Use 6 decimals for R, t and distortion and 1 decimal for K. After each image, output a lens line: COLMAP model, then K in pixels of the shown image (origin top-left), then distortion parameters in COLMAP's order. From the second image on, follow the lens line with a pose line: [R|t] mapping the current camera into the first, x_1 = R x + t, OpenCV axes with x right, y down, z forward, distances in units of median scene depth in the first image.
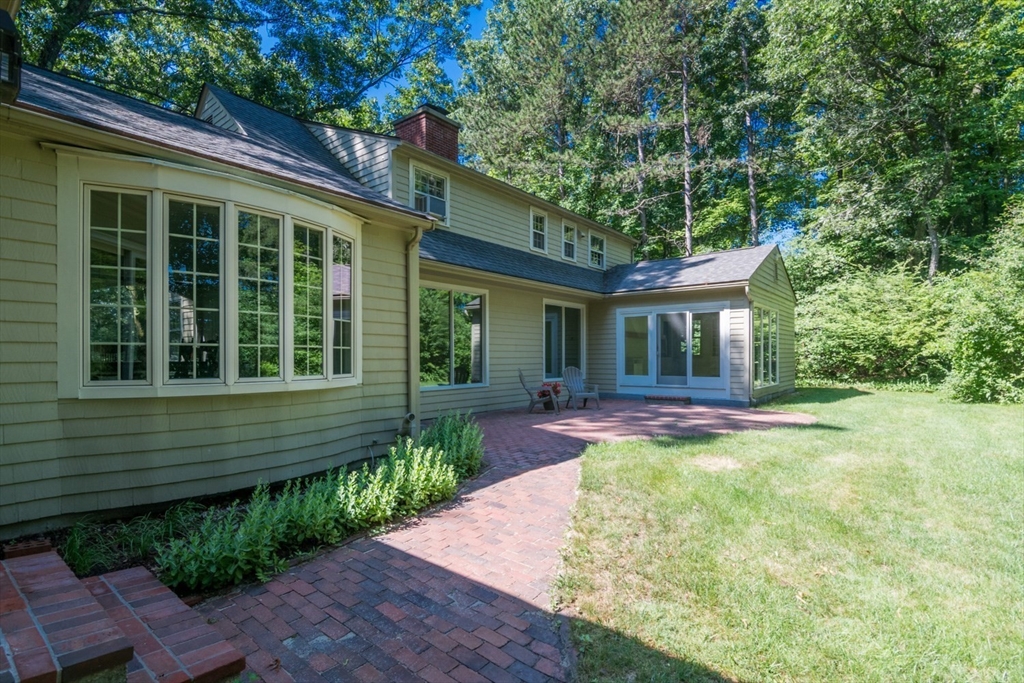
lens RADIAL K [[490.8, 0, 510.9], [0, 490.8, 353.2], [0, 0, 1]] dist [-0.011774, -0.000199]
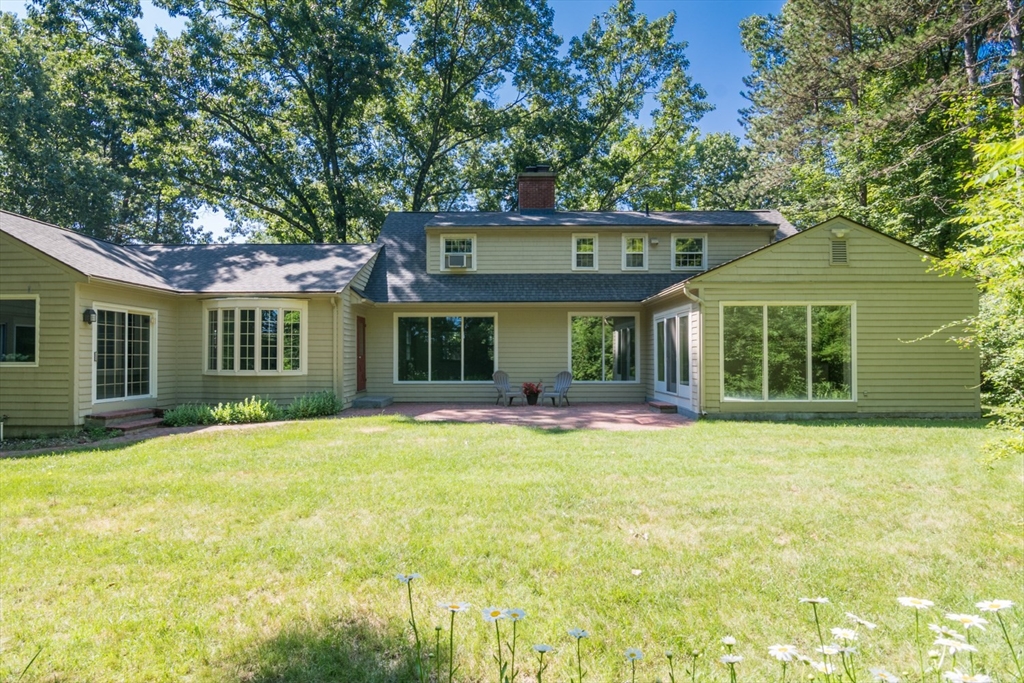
lens RADIAL K [[490.8, 0, 510.9], [0, 490.8, 353.2], [0, 0, 1]] dist [-0.011774, -0.000199]
pose [[0.629842, 0.000728, -0.776723, 0.824928], [0.002760, 0.999991, 0.003176, -0.016129], [0.776718, -0.004144, 0.629834, 0.137127]]
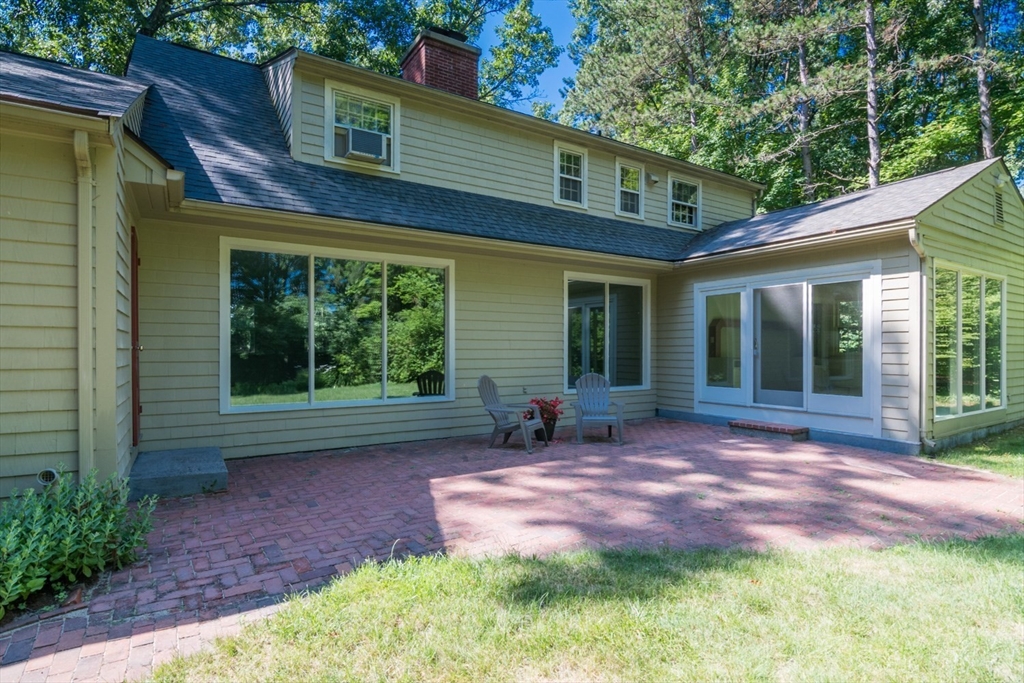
lens RADIAL K [[512.9, 0, 505.7], [0, 512.9, 346.5], [0, 0, 1]] dist [-0.015549, 0.000182]
pose [[0.944638, 0.002391, -0.328107, 0.204701], [-0.002146, 0.999997, 0.001108, -0.007408], [0.328108, -0.000343, 0.944640, 0.277476]]
